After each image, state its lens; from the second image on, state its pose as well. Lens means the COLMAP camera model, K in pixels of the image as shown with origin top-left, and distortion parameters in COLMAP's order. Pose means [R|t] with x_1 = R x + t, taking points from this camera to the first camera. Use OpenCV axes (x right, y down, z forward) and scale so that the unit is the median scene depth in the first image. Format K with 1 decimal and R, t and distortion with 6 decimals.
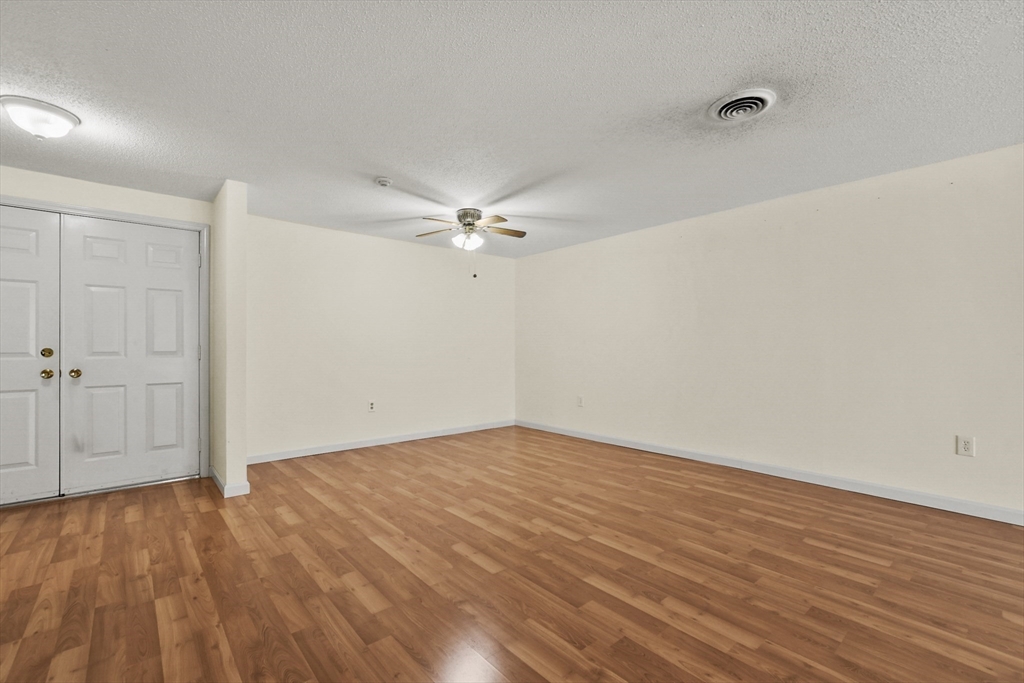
lens RADIAL K [[455.0, 0, 499.8], [0, 455.0, 346.4], [0, 0, 1]] dist [-0.008980, 0.003456]
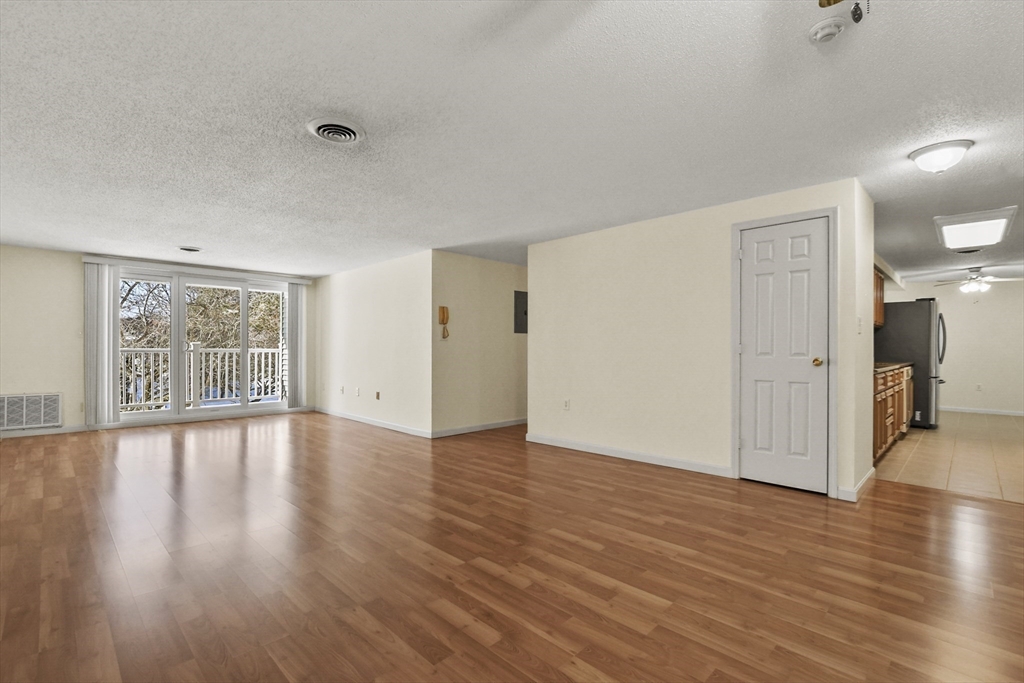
lens RADIAL K [[455.0, 0, 513.1], [0, 455.0, 349.2], [0, 0, 1]] dist [-0.008980, 0.003456]
pose [[-0.994158, -0.000982, -0.107932, 0.164499], [-0.000891, 0.999999, -0.000893, 0.001805], [0.107933, -0.000792, -0.994158, 1.584260]]
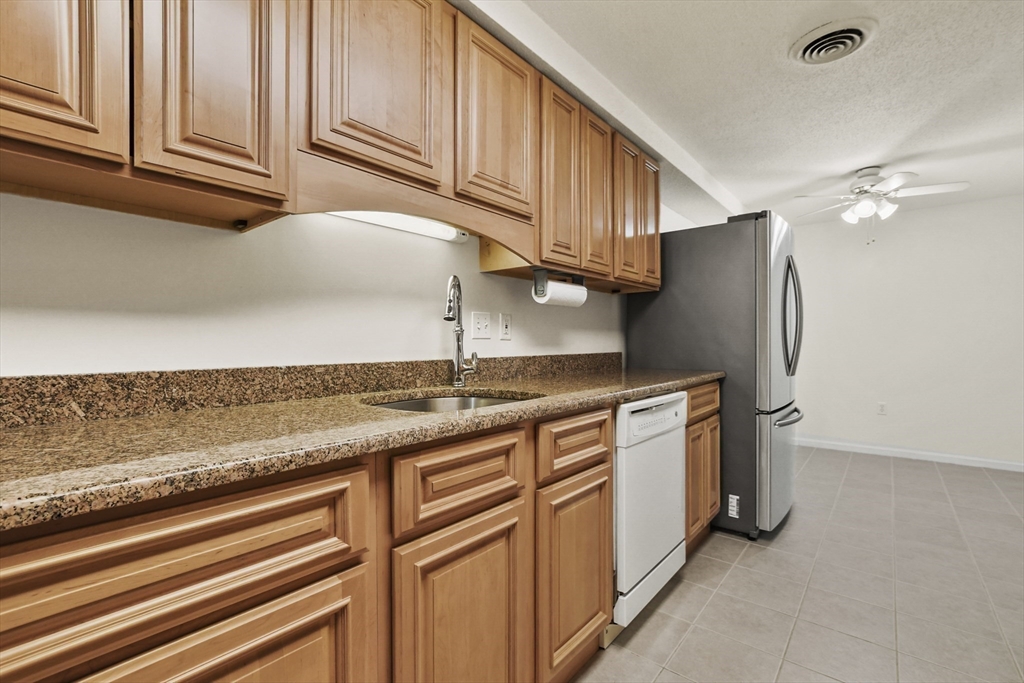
lens RADIAL K [[455.0, 0, 514.5], [0, 455.0, 343.1], [0, 0, 1]] dist [-0.008980, 0.003456]
pose [[-0.979280, 0.005774, -0.202430, -1.351045], [0.006074, 0.999981, -0.000861, 0.000892], [0.202421, -0.002073, -0.979296, 0.453096]]
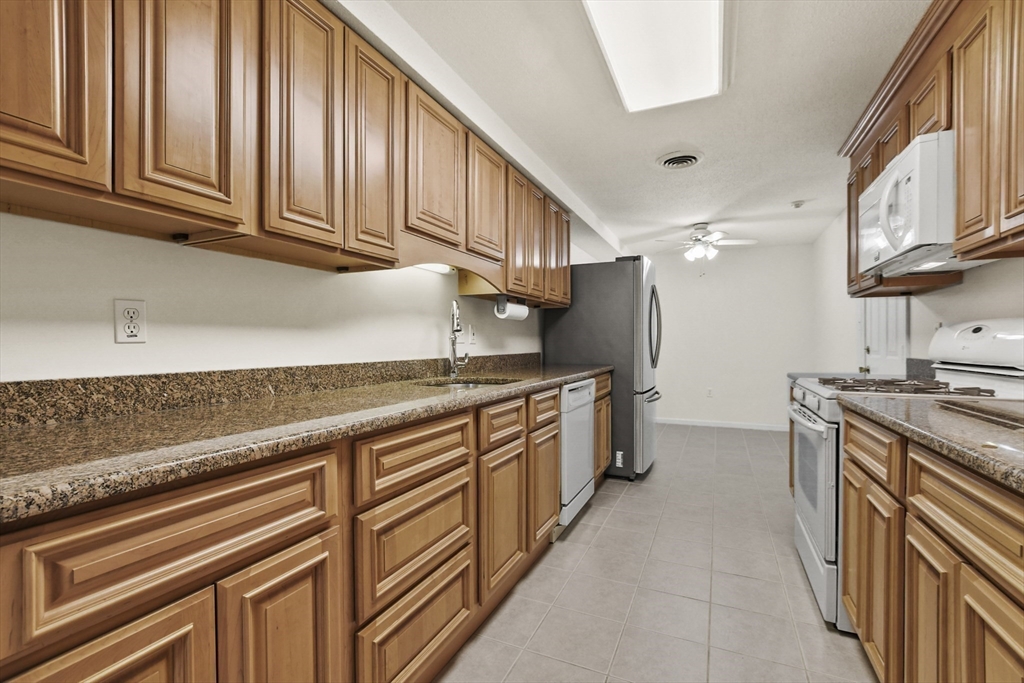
lens RADIAL K [[455.0, 0, 514.3], [0, 455.0, 344.6], [0, 0, 1]] dist [-0.008980, 0.003456]
pose [[-0.890871, 0.006182, -0.454214, -1.119337], [0.005579, 0.999981, 0.002668, -0.005072], [0.454222, -0.000157, -0.890889, 0.662877]]
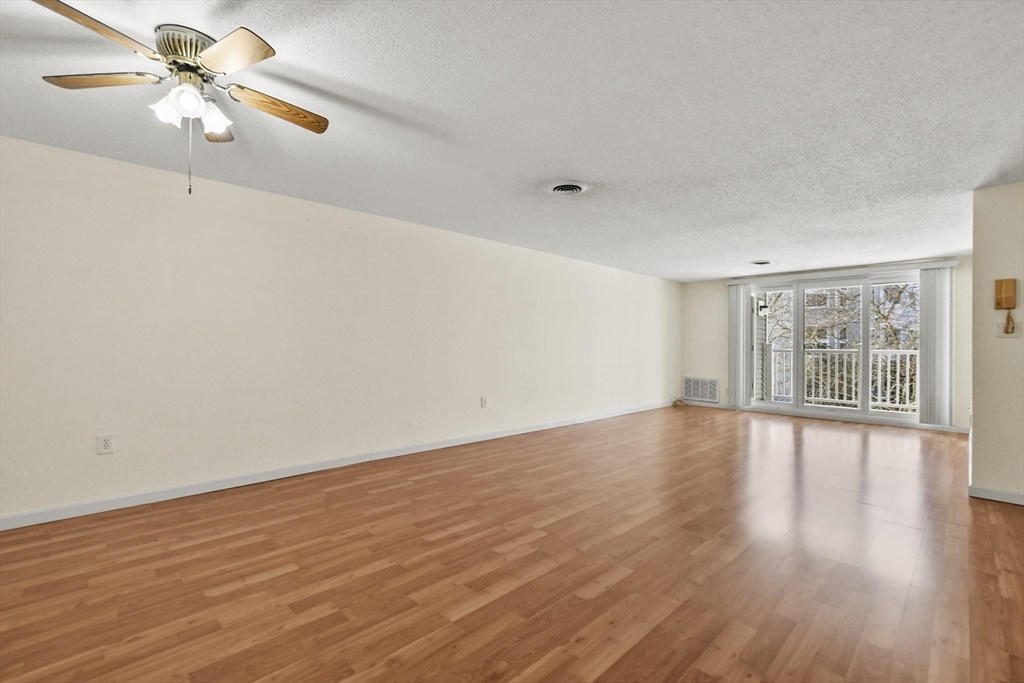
lens RADIAL K [[455.0, 0, 520.9], [0, 455.0, 345.2], [0, 0, 1]] dist [-0.008980, 0.003456]
pose [[-0.101585, 0.000287, 0.994827, -0.710184], [-0.010161, 0.999947, -0.001326, -0.003605], [-0.994775, -0.010243, -0.101576, 0.960557]]
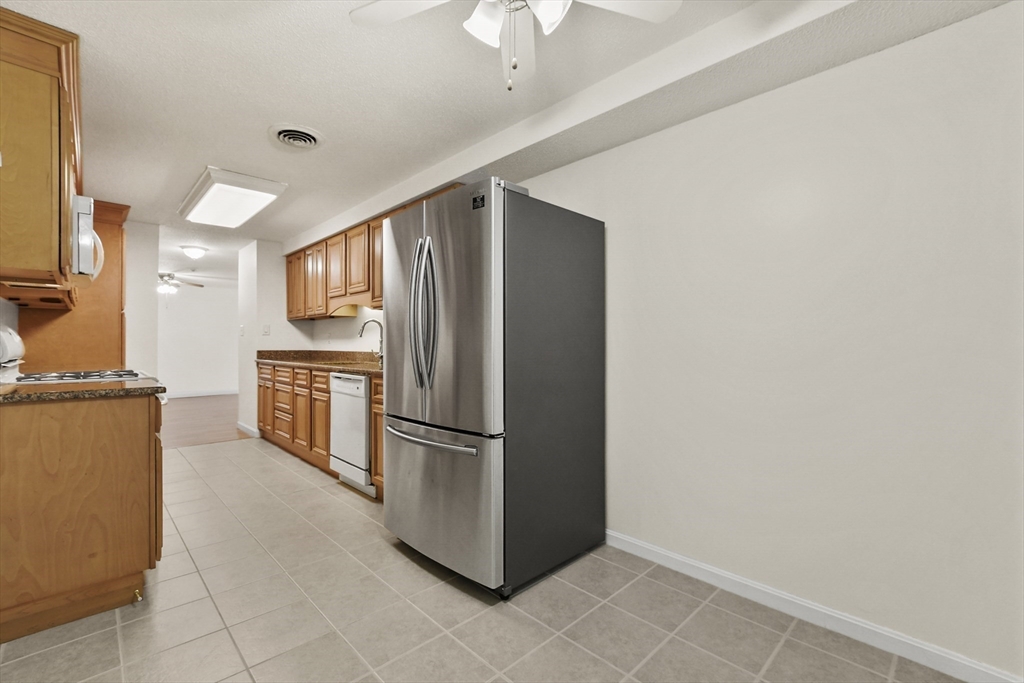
lens RADIAL K [[455.0, 0, 509.7], [0, 455.0, 343.5], [0, 0, 1]] dist [-0.008980, 0.003456]
pose [[-0.080882, 0.004088, 0.996715, -2.835845], [-0.004336, 0.999981, -0.004453, -0.001287], [-0.996714, -0.004682, -0.080863, -0.415808]]
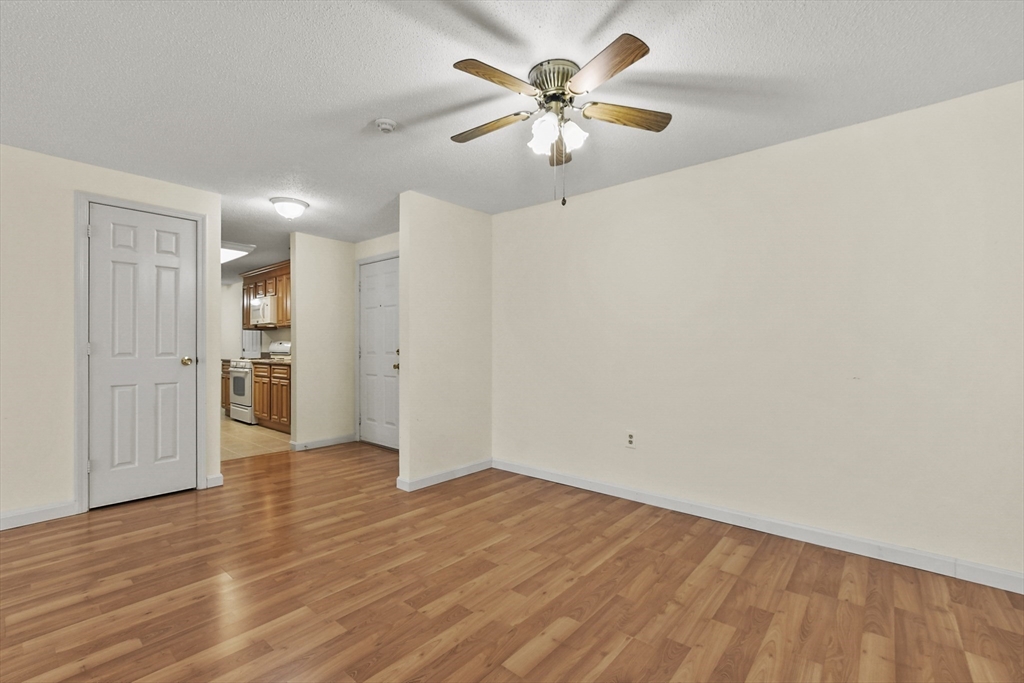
lens RADIAL K [[455.0, 0, 494.5], [0, 455.0, 340.8], [0, 0, 1]] dist [-0.008980, 0.003456]
pose [[0.146772, -0.010401, -0.989116, 0.529648], [0.007211, 0.999929, -0.009445, -0.002070], [0.989144, -0.005746, 0.146837, 1.150878]]
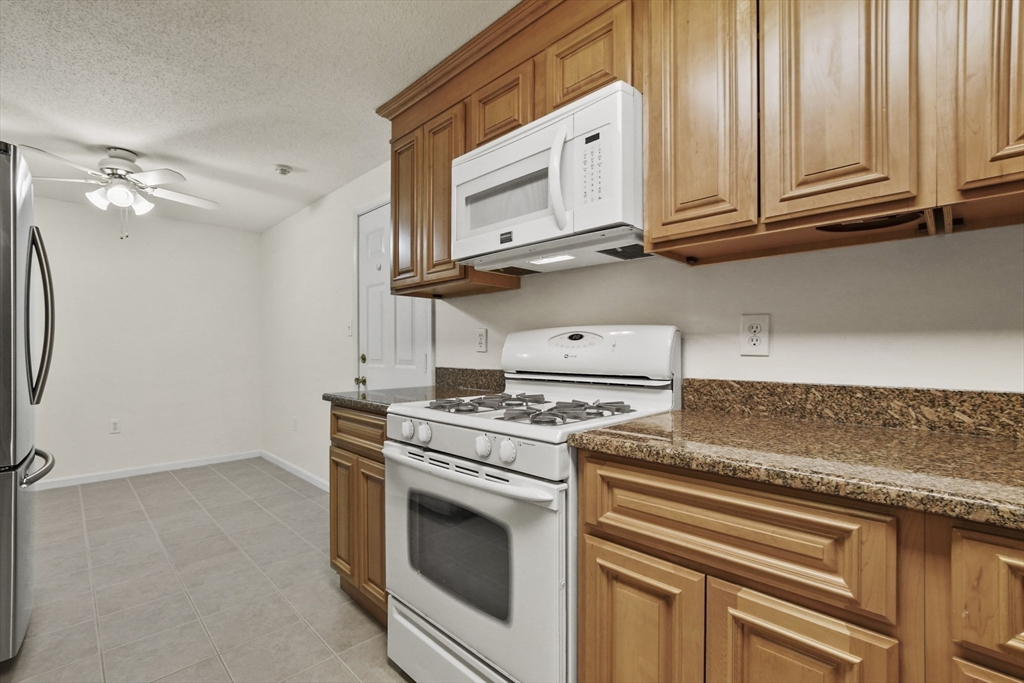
lens RADIAL K [[455.0, 0, 511.7], [0, 455.0, 351.1], [0, 0, 1]] dist [-0.008980, 0.003456]
pose [[0.103354, 0.006367, -0.994624, -1.394542], [0.002408, 0.999975, 0.006651, -0.005849], [0.994642, -0.003083, 0.103336, 0.258066]]
